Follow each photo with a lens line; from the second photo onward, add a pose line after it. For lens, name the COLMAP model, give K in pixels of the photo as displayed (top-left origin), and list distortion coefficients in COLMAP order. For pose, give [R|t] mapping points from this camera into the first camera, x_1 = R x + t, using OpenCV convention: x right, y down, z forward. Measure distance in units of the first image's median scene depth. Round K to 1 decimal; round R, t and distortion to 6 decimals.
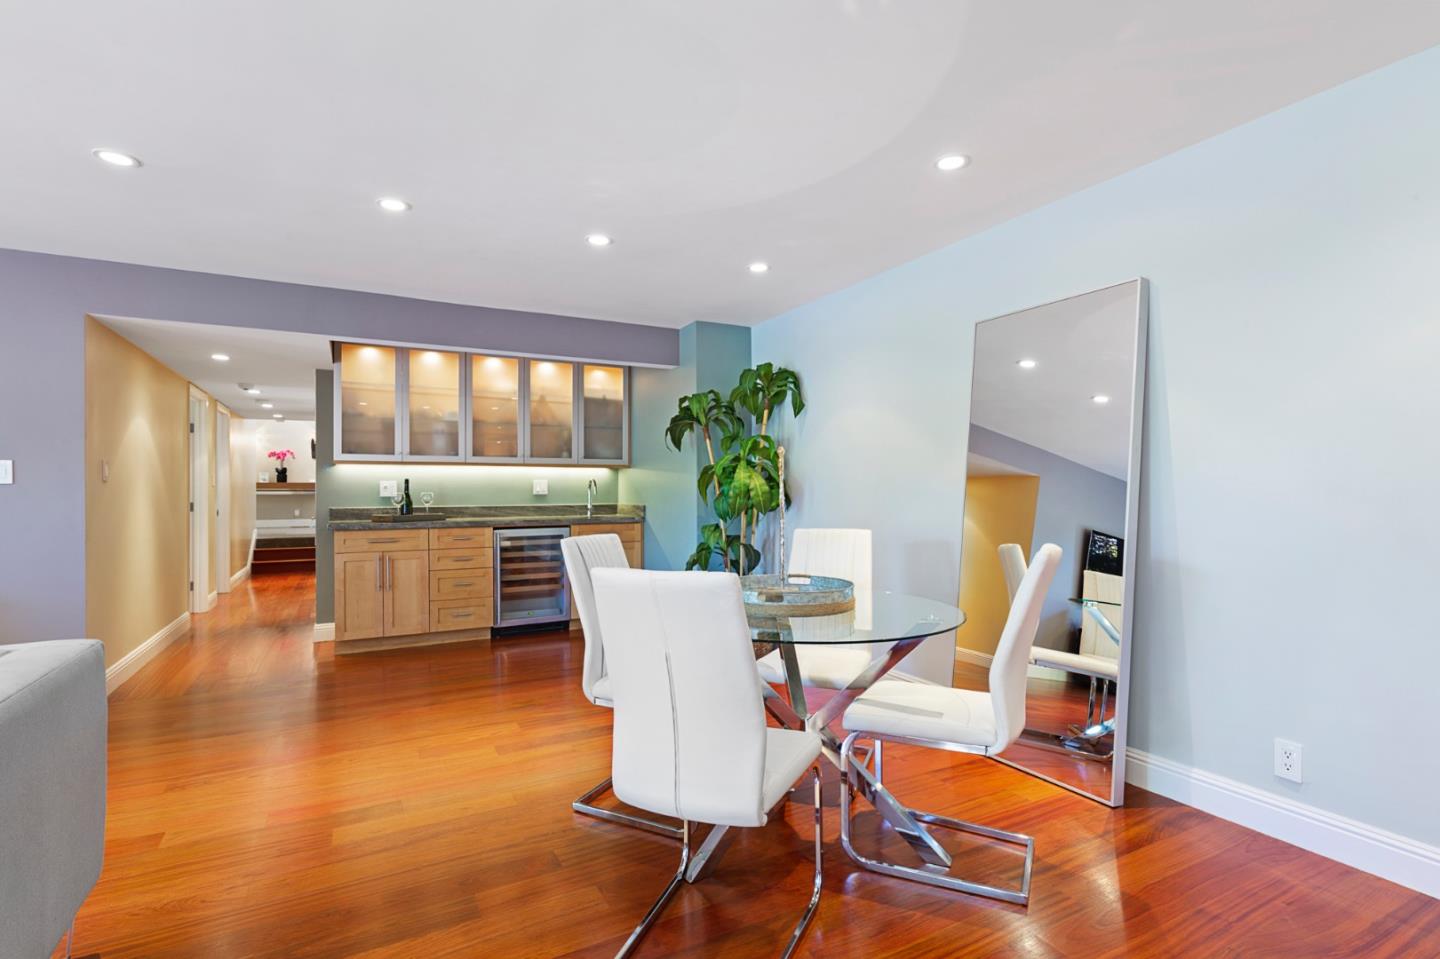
lens RADIAL K [[668.6, 0, 720.0], [0, 668.6, 479.5], [0, 0, 1]] dist [0.003898, -0.000023]
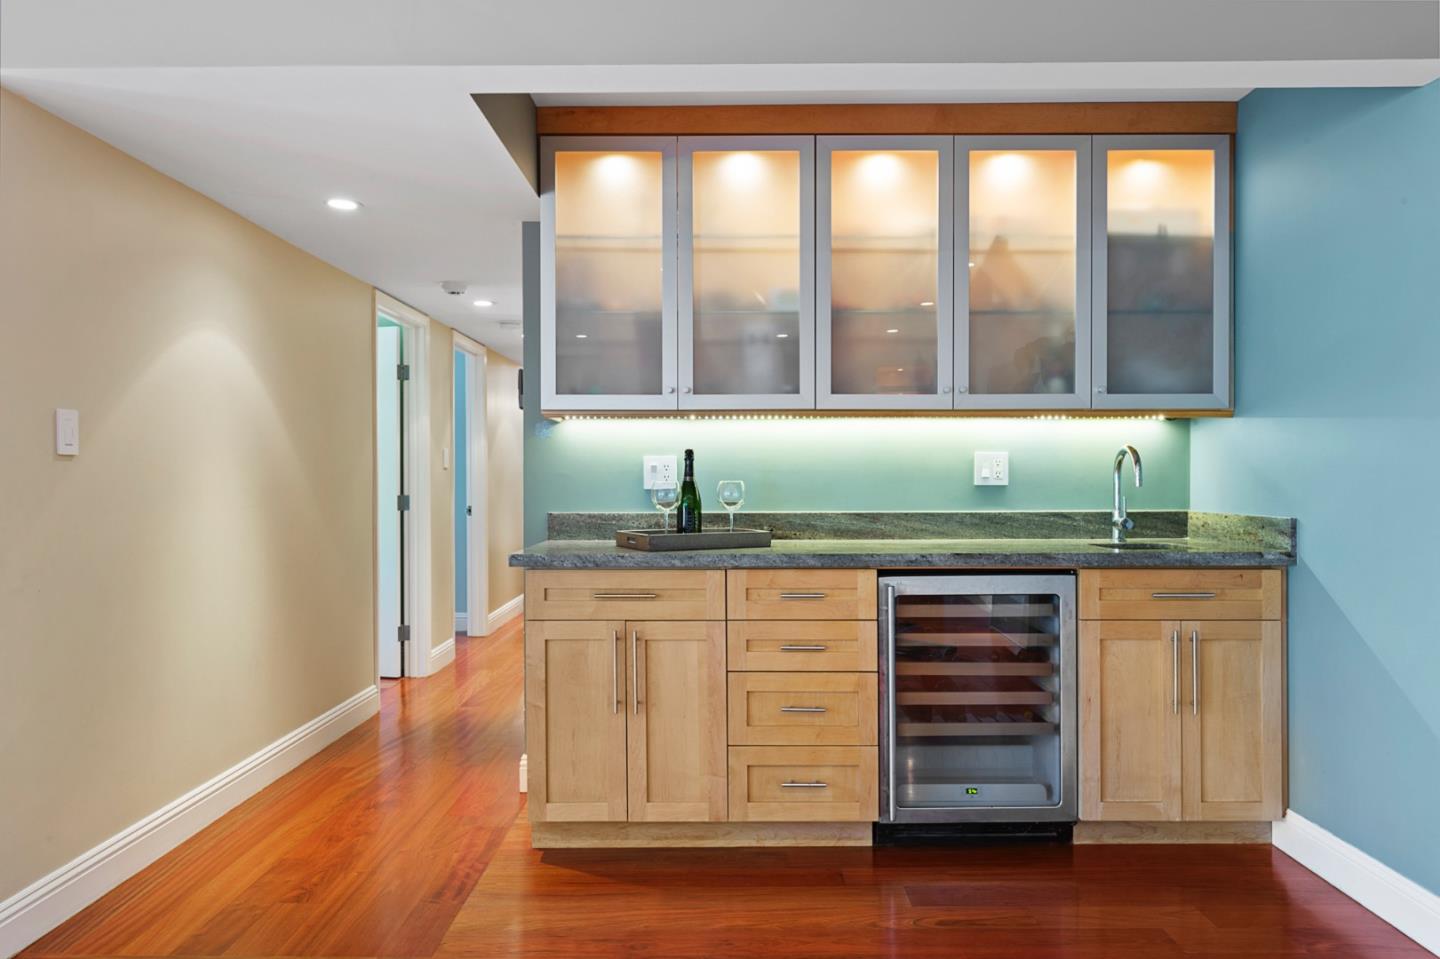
lens RADIAL K [[893.8, 0, 720.0], [0, 893.8, 479.5], [0, 0, 1]] dist [0.002683, -0.000026]
pose [[0.863929, 0.003175, -0.503603, -0.150688], [0.006692, 0.999819, 0.017783, 0.008448], [0.503569, -0.018733, 0.863752, 0.487812]]
